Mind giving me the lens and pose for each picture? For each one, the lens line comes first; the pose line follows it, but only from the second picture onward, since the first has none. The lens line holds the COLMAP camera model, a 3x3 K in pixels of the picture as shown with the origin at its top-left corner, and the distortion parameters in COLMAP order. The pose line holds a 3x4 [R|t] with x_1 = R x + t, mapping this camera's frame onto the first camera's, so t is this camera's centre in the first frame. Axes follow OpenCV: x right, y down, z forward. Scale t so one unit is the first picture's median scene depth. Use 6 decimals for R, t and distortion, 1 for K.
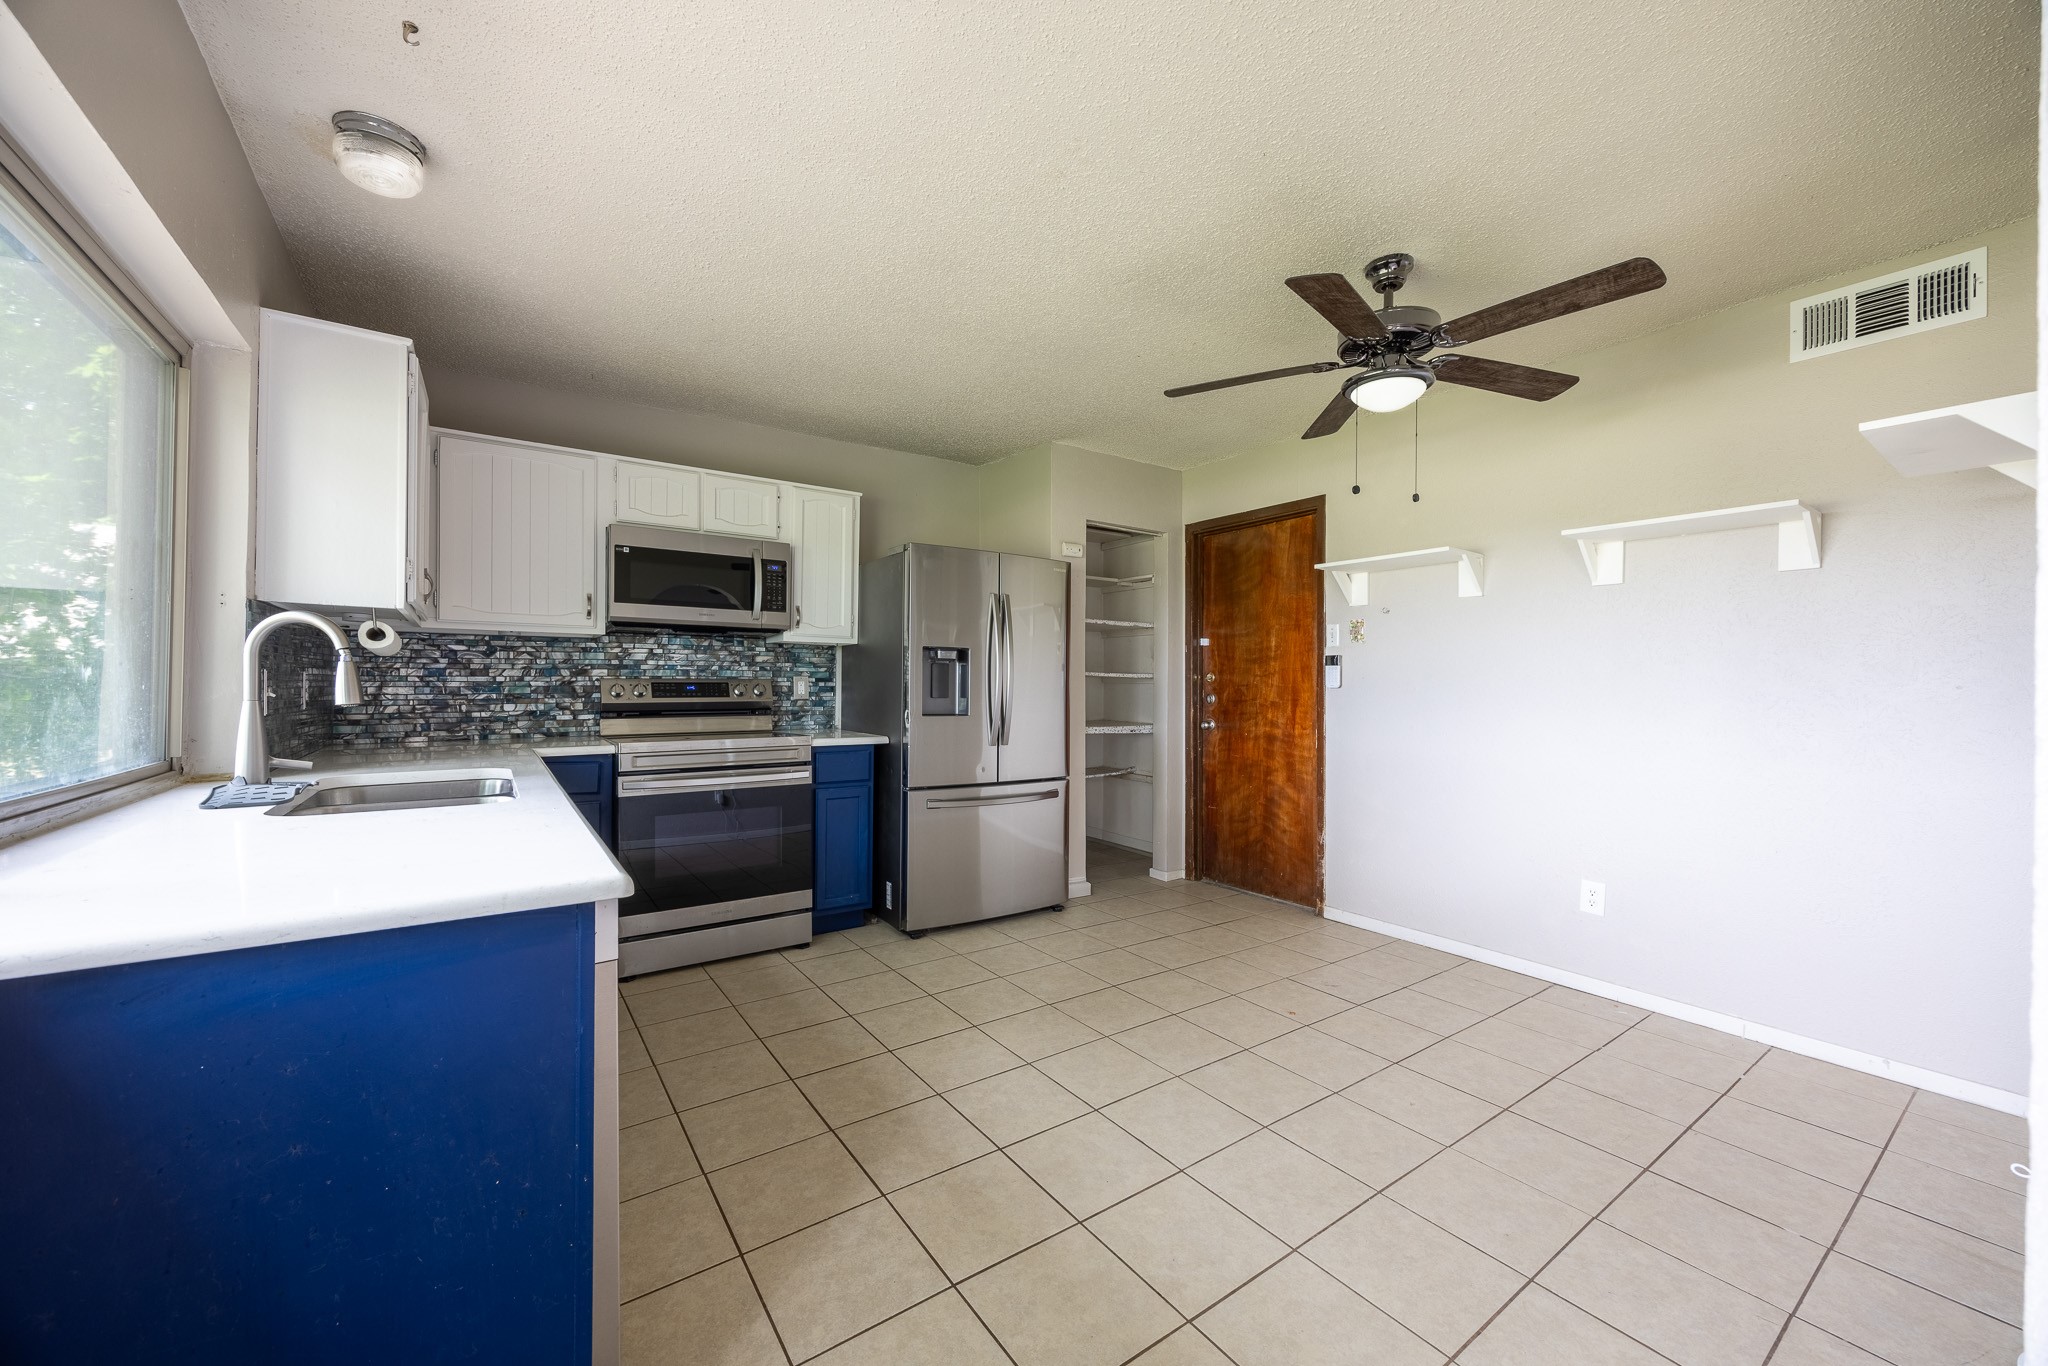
lens RADIAL K [[780.6, 0, 1019.8], [0, 780.6, 686.3], [0, 0, 1]] dist [-0.004092, 0.000149]
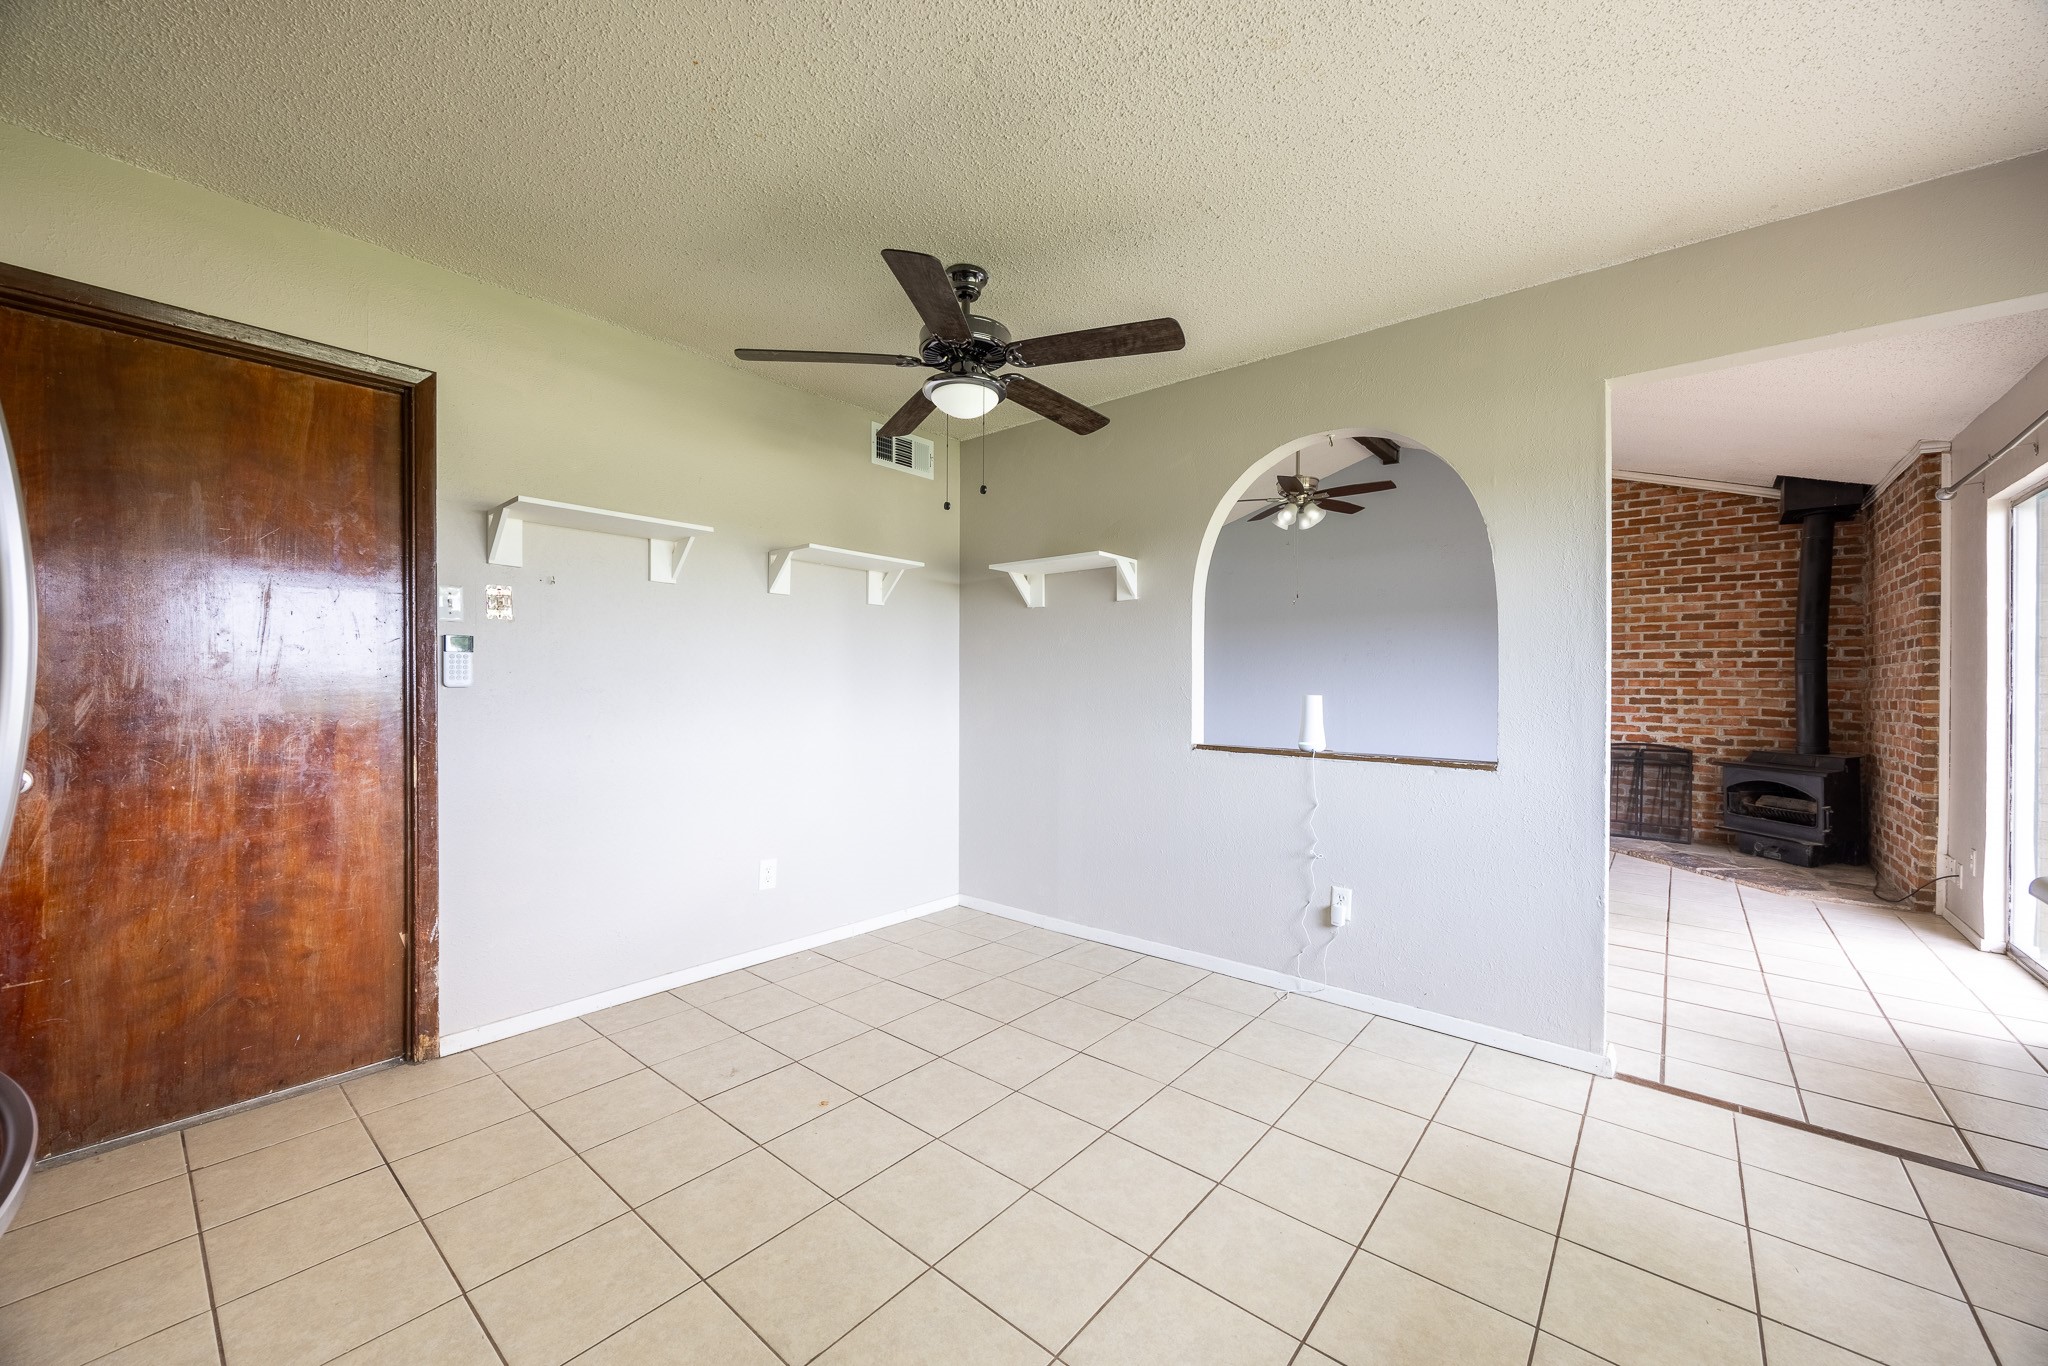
lens RADIAL K [[780.6, 0, 1013.4], [0, 780.6, 689.1], [0, 0, 1]] dist [-0.004092, 0.000149]
pose [[-0.248567, -0.015700, 0.968487, -0.357540], [-0.003818, 0.999877, 0.015229, -0.008571], [-0.968607, 0.000088, -0.248596, 0.797565]]
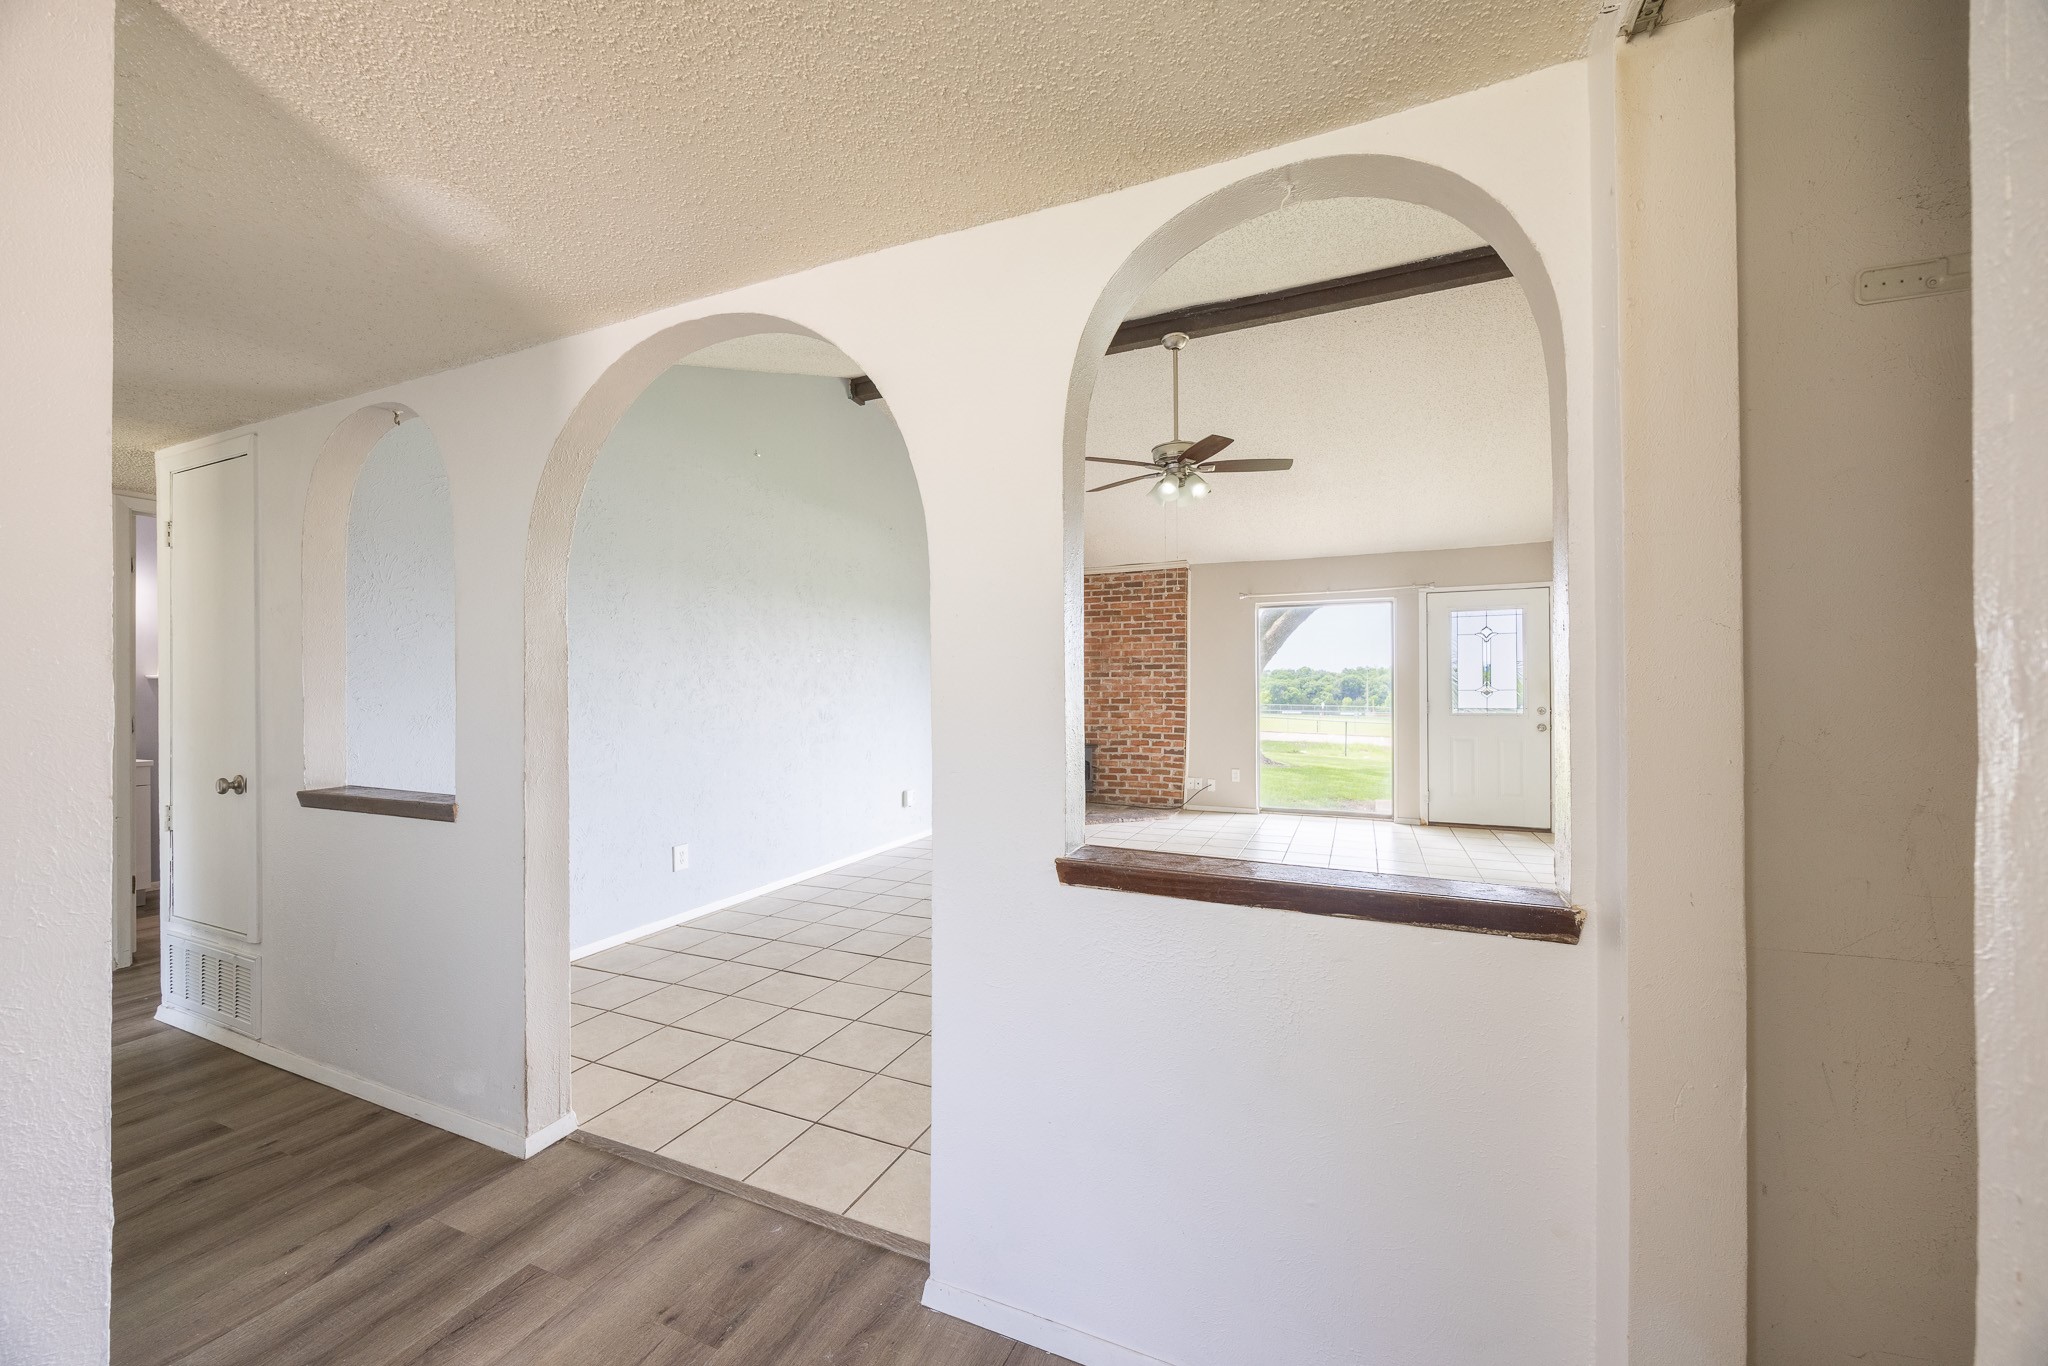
lens RADIAL K [[780.6, 0, 1018.2], [0, 780.6, 692.4], [0, 0, 1]] dist [-0.004092, 0.000149]
pose [[-0.853053, -0.002285, -0.521819, 1.987224], [-0.006783, 0.999954, 0.006711, -0.005836], [0.521780, 0.009265, -0.853030, 0.830572]]
